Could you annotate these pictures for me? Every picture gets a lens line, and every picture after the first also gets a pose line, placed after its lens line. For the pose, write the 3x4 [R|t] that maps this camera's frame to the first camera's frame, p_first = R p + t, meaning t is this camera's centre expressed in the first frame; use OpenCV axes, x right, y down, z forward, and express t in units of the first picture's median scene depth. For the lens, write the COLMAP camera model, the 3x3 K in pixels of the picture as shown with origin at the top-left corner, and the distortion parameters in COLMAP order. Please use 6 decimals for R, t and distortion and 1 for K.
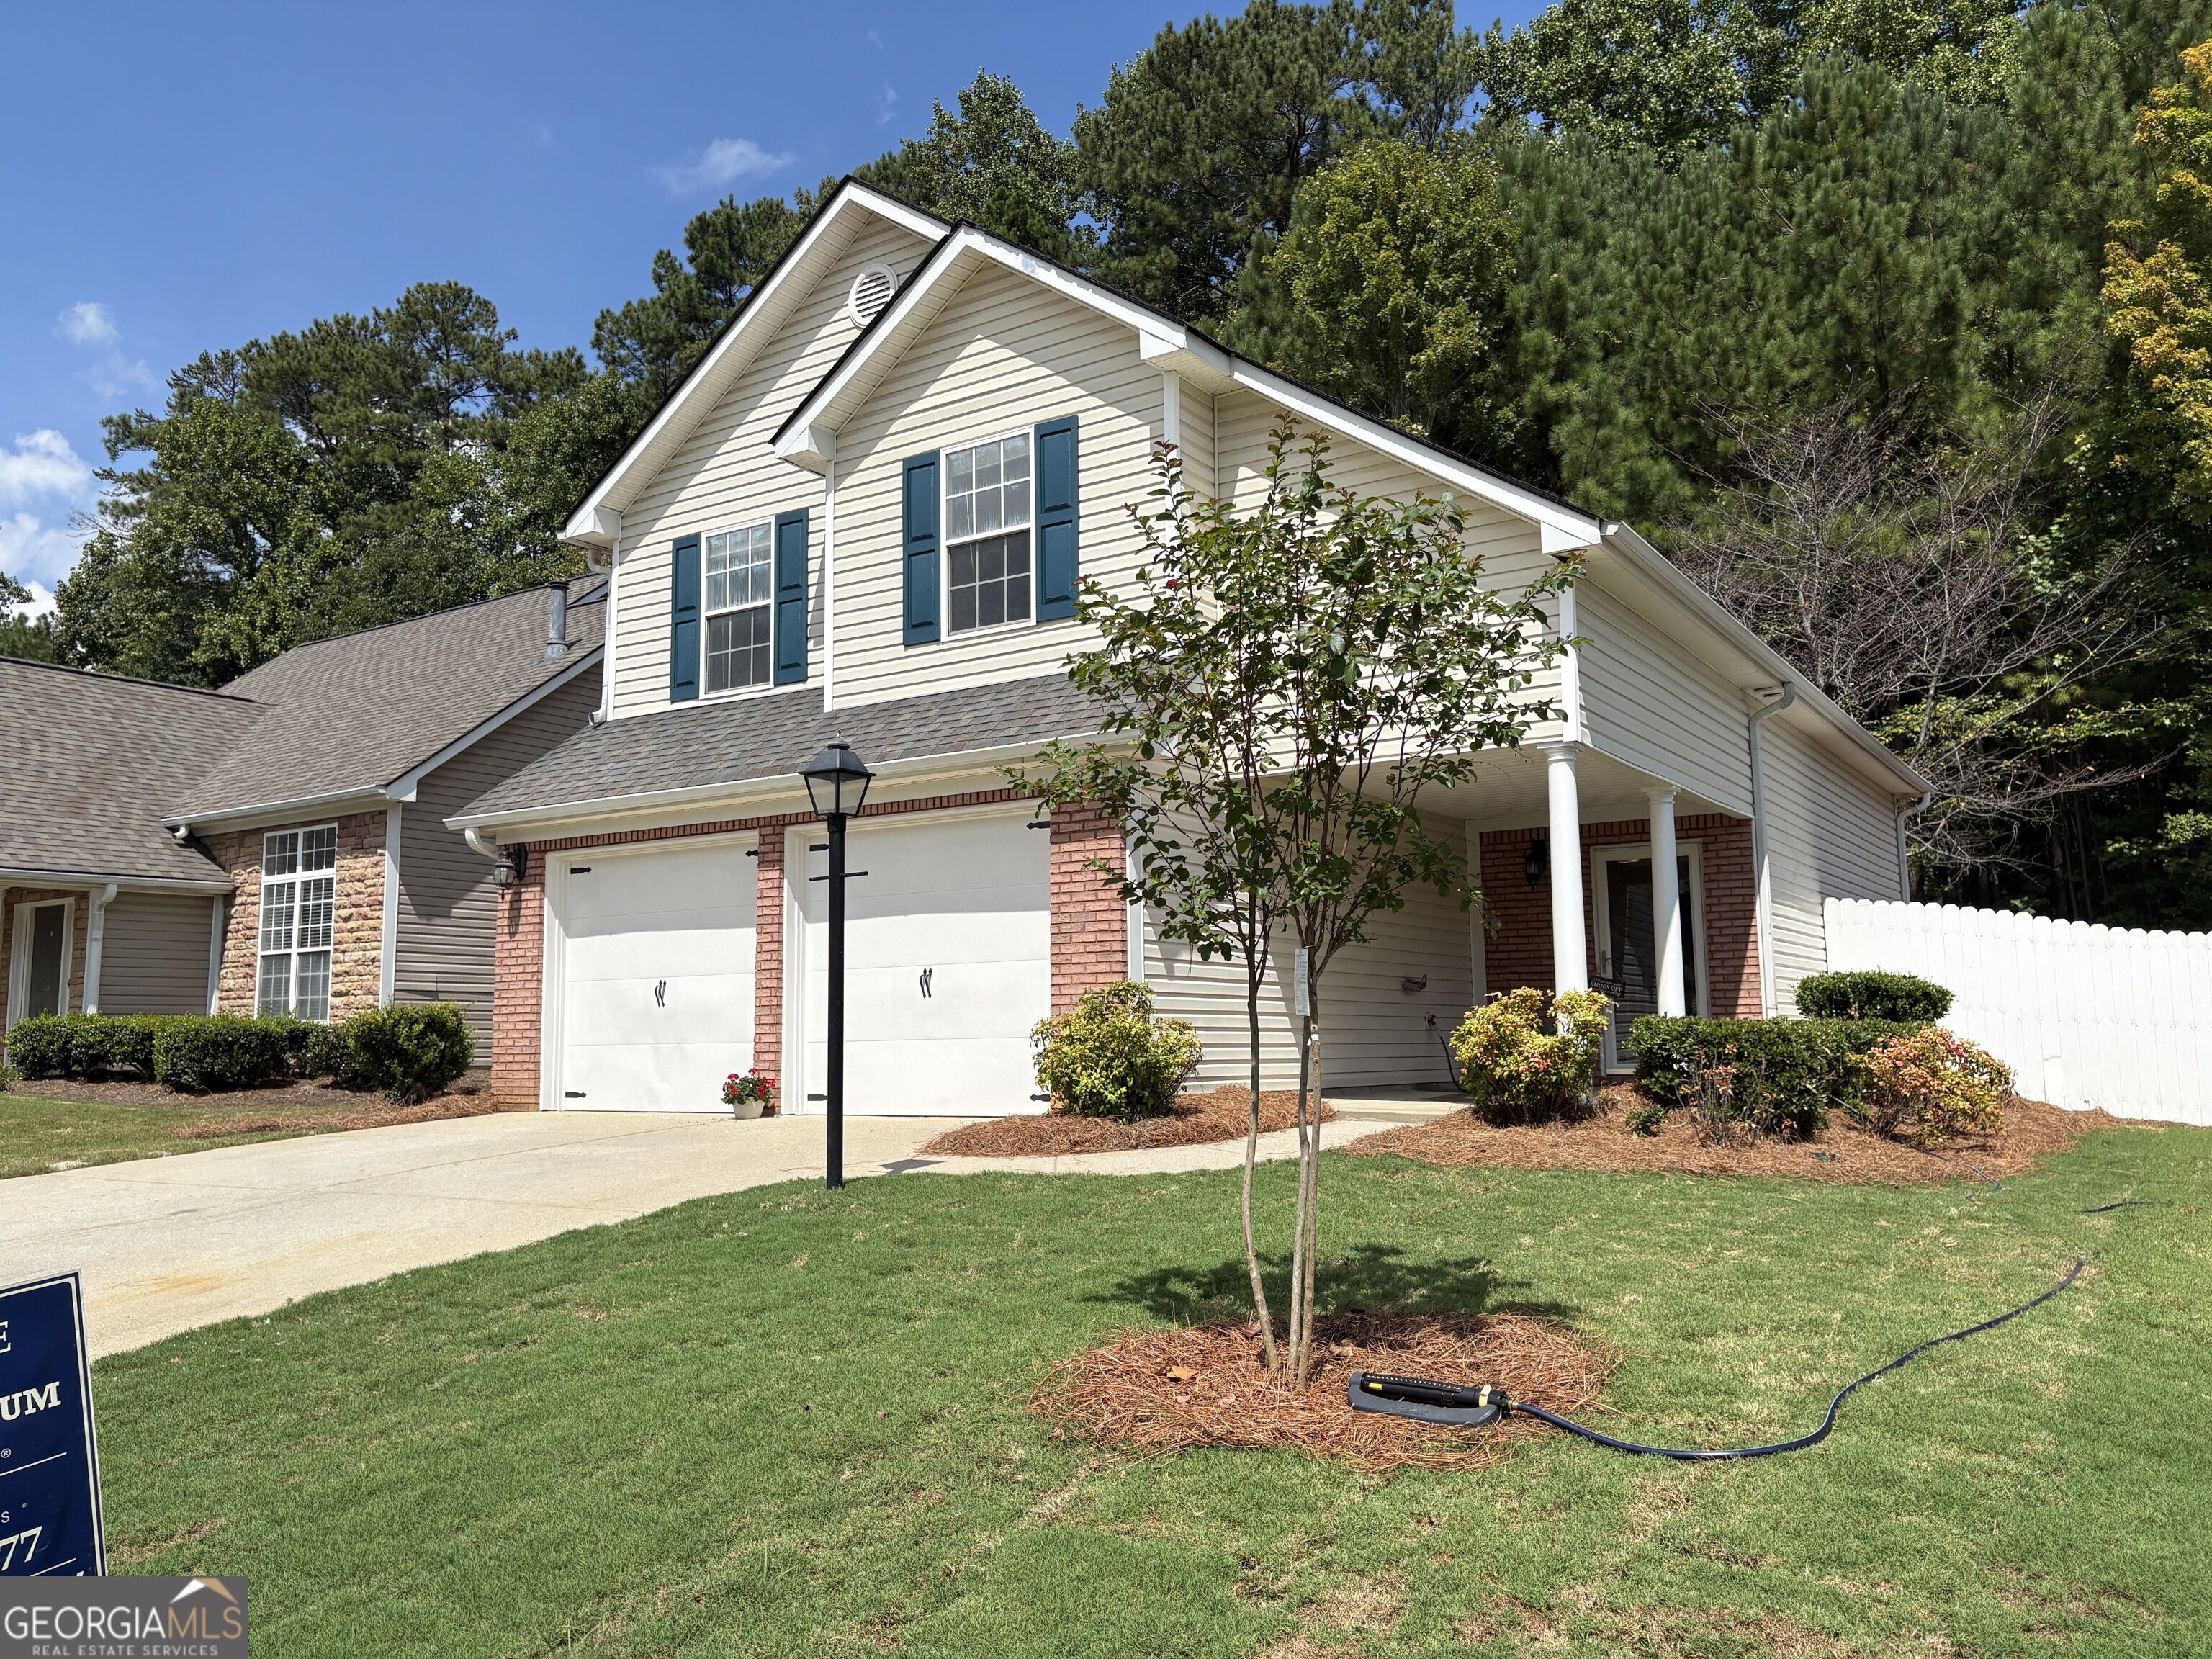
lens RADIAL K [[1700.9, 0, 1106.0], [0, 1700.9, 829.5], [0, 0, 1]] dist [0.066358, -0.053169]
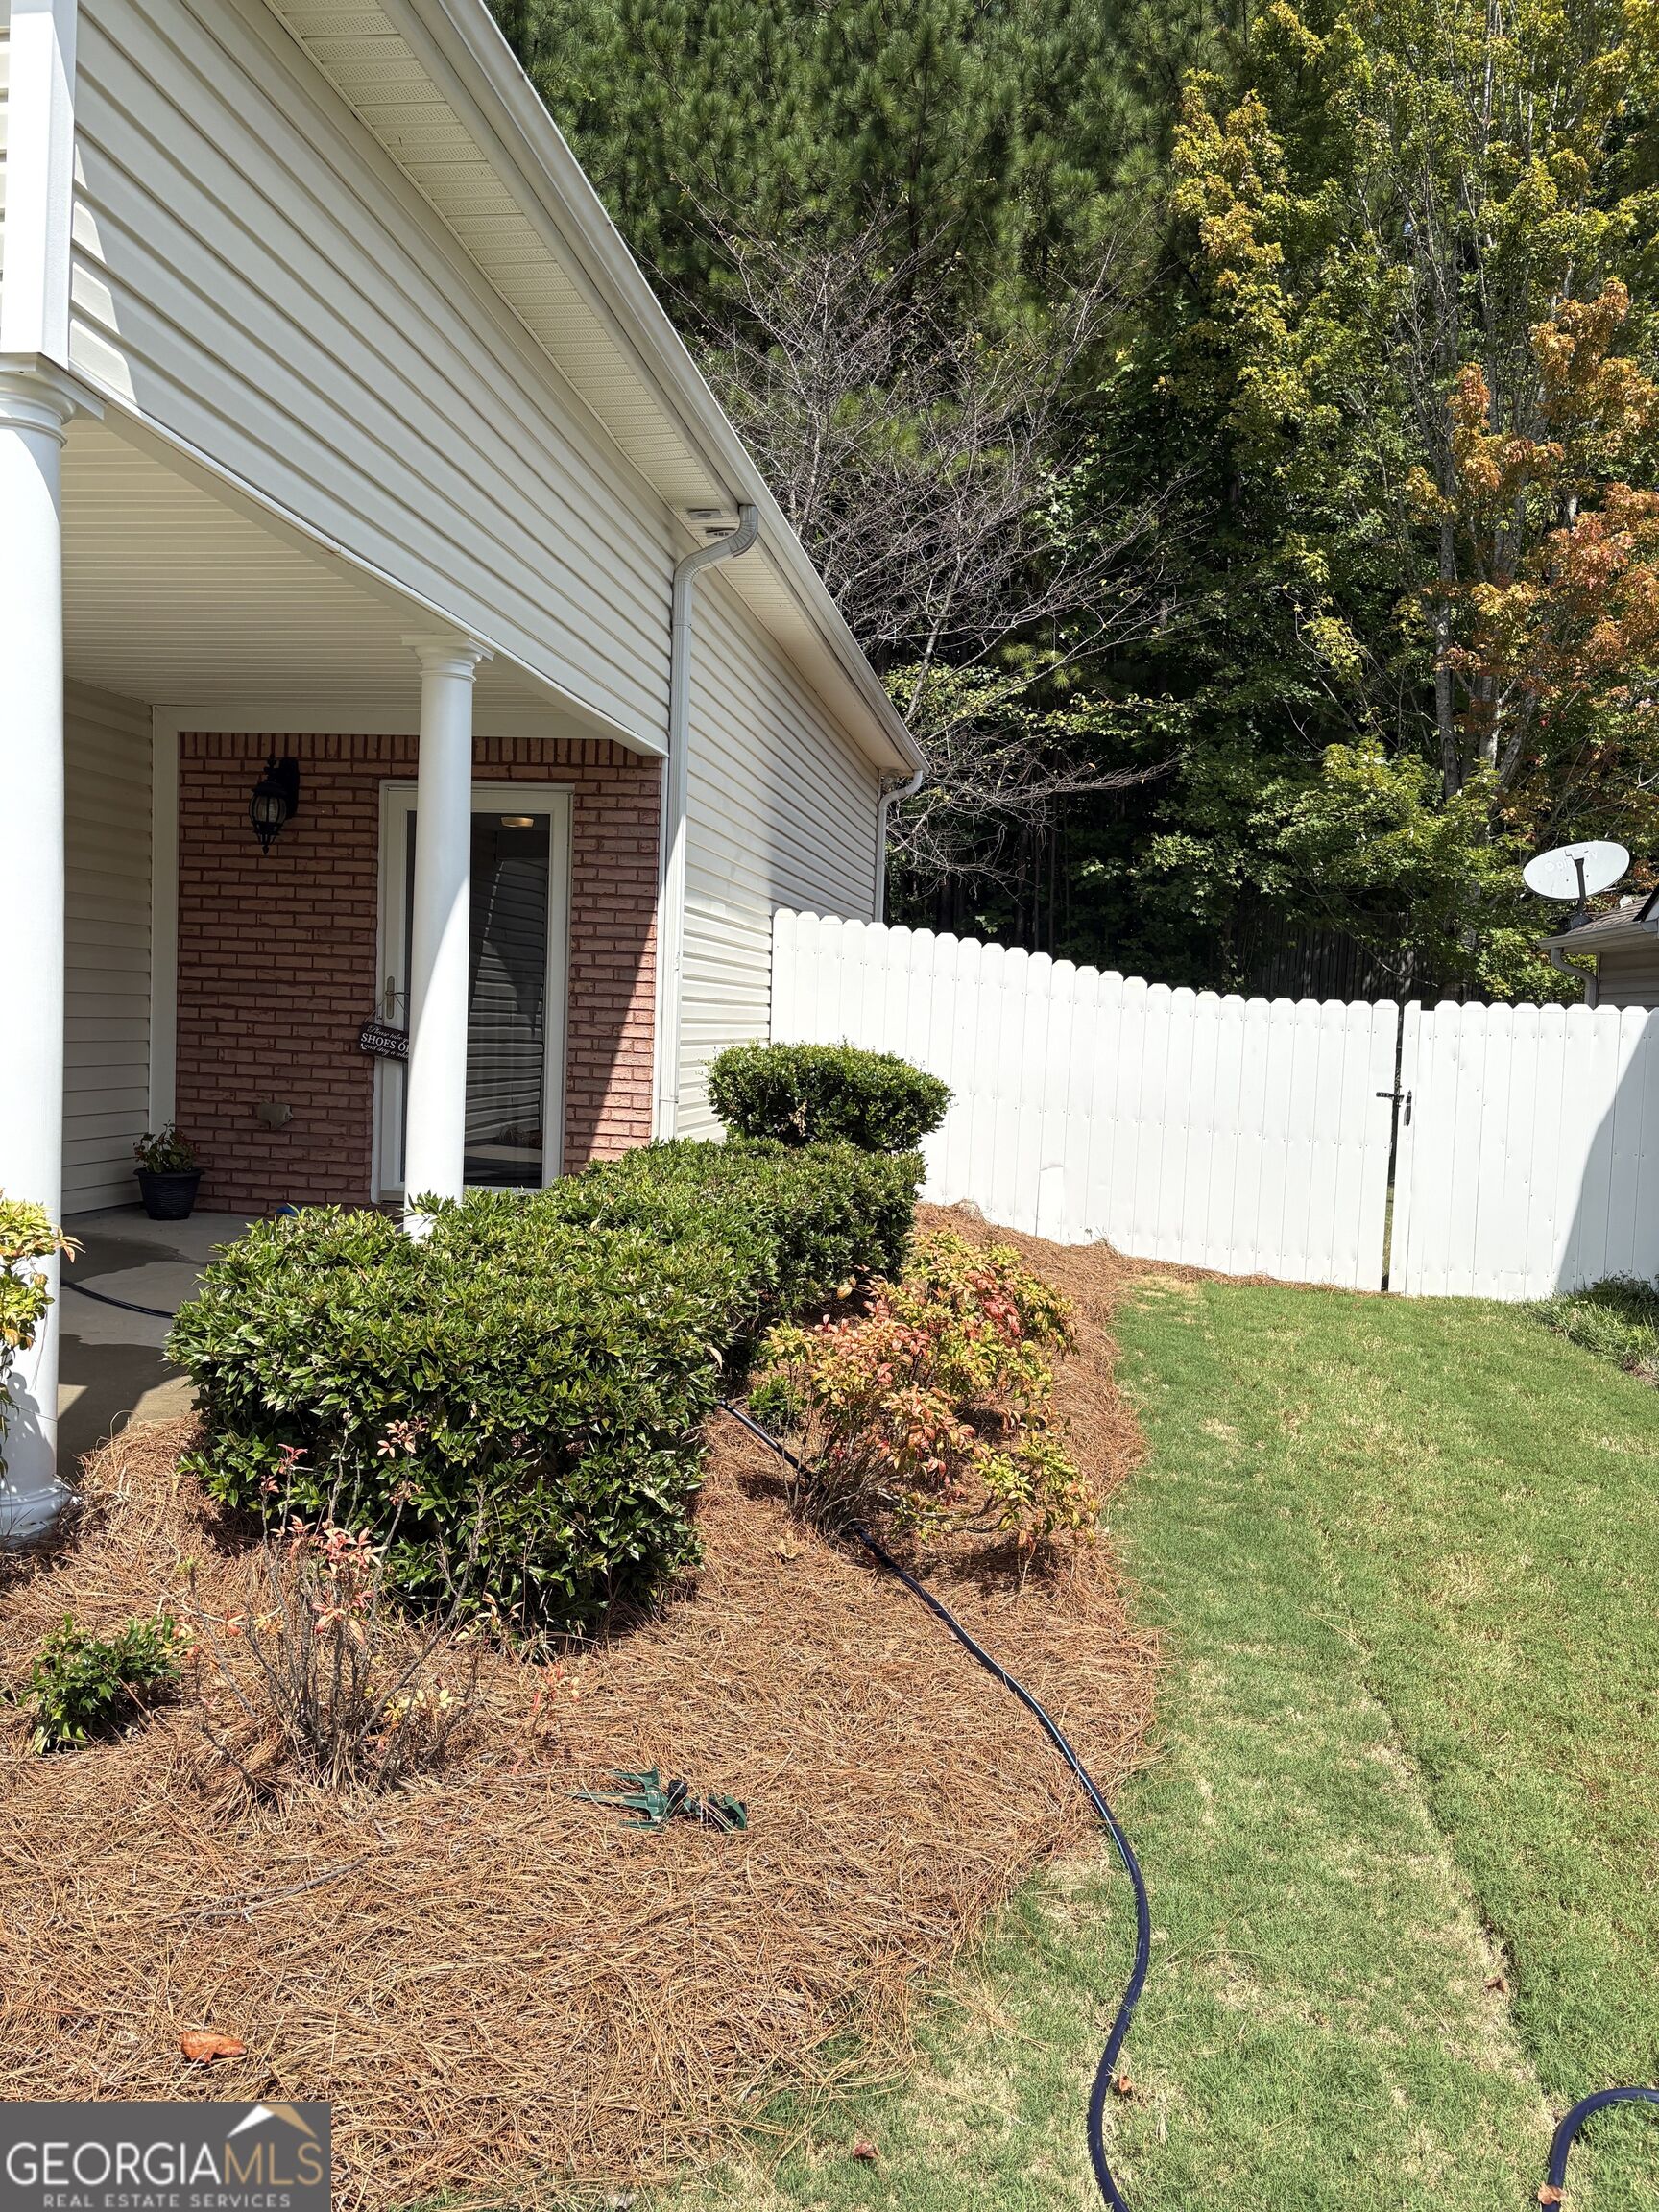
lens RADIAL K [[1700.9, 0, 829.5], [0, 1700.9, 1106.0], [0, 0, 1]] dist [0.066358, -0.053169]
pose [[0.910043, 0.027352, 0.413610, 0.119082], [-0.101856, 0.981983, 0.159170, 0.006331], [-0.401804, -0.186980, 0.896433, 0.277119]]
